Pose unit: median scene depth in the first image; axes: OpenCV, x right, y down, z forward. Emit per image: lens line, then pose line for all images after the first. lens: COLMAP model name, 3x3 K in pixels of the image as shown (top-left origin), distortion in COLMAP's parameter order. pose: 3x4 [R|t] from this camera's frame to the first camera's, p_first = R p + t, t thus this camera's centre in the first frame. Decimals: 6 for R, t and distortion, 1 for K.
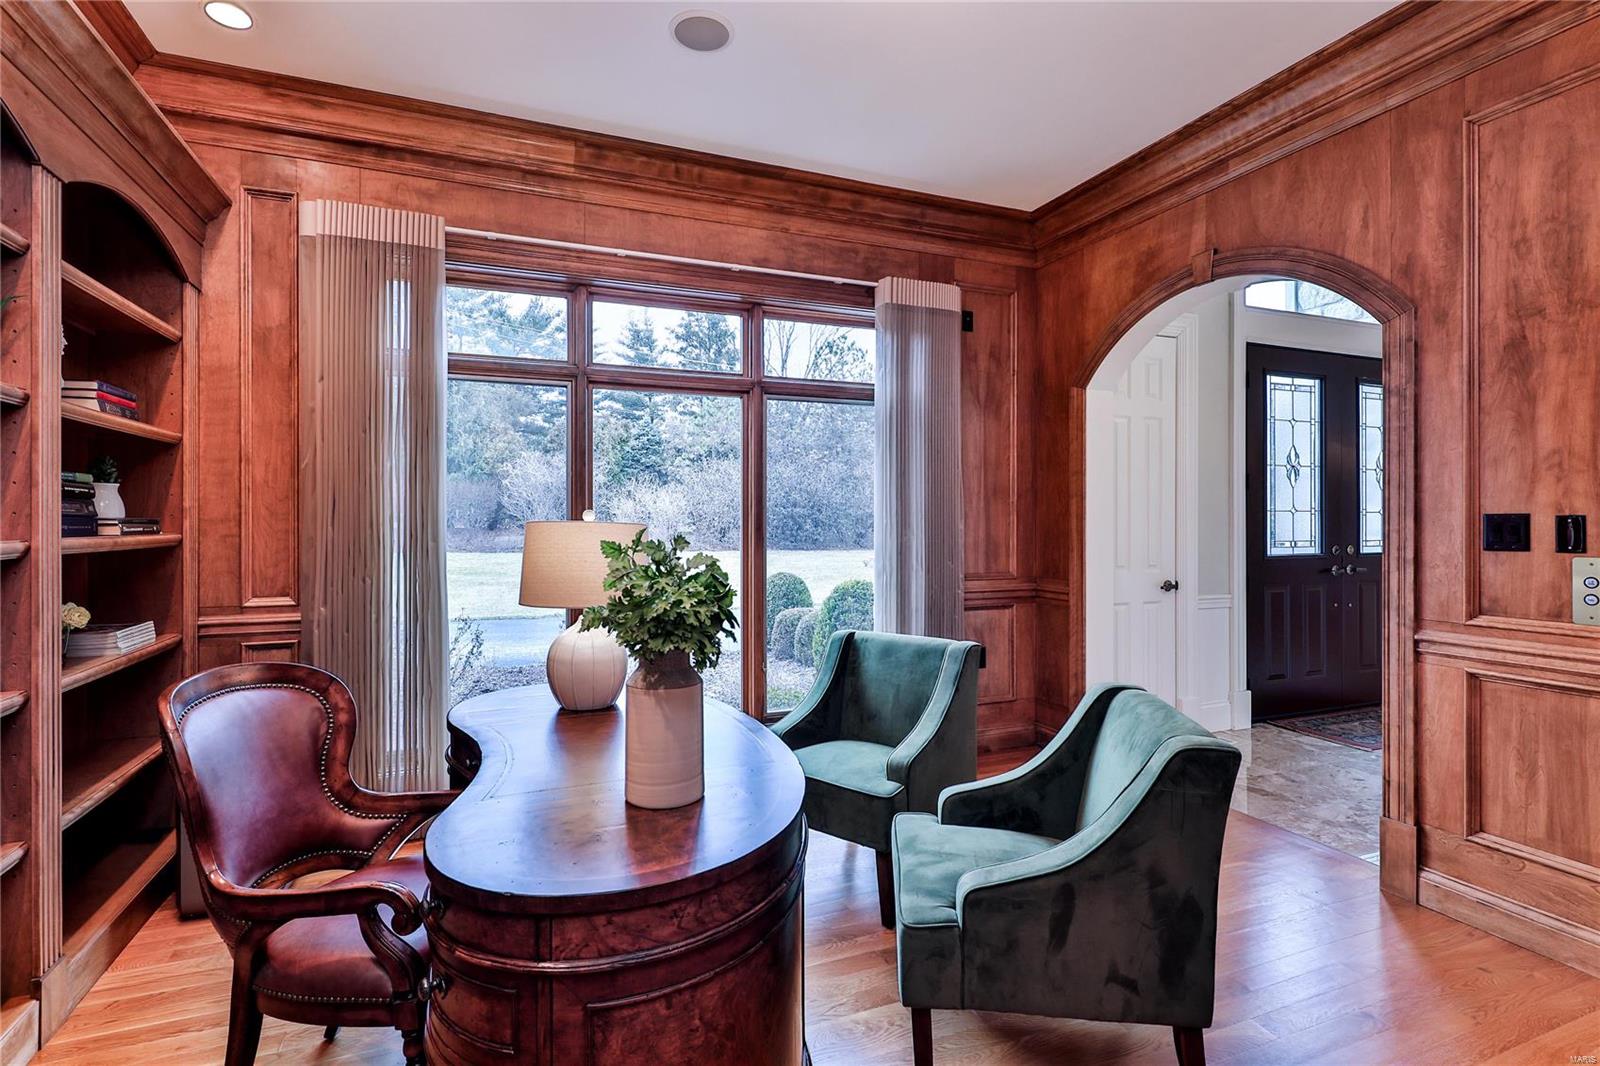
lens RADIAL K [[767.5, 0, 801.2], [0, 767.5, 524.5], [0, 0, 1]] dist [0.005144, -0.004968]
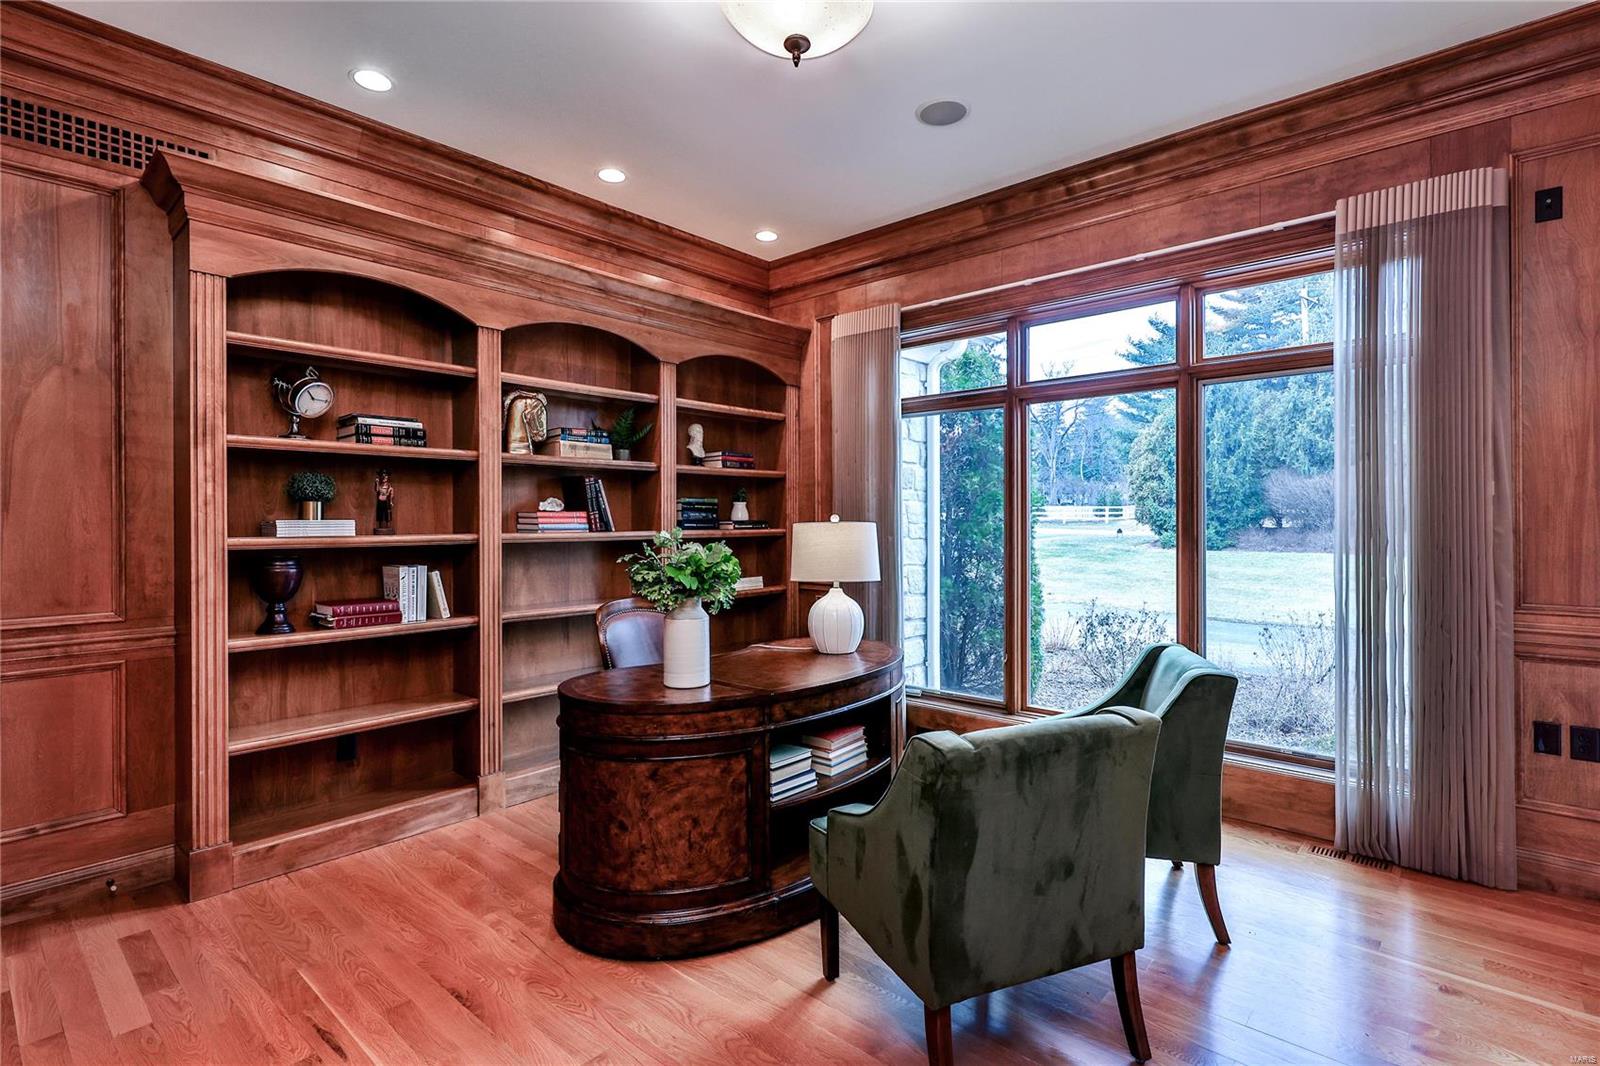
lens RADIAL K [[767.5, 0, 801.0], [0, 767.5, 523.9], [0, 0, 1]] dist [0.005144, -0.004968]
pose [[0.440748, -0.002273, -0.897628, 0.574616], [-0.008307, 0.999944, -0.006611, 0.008377], [0.897592, 0.010370, 0.440705, 0.194327]]
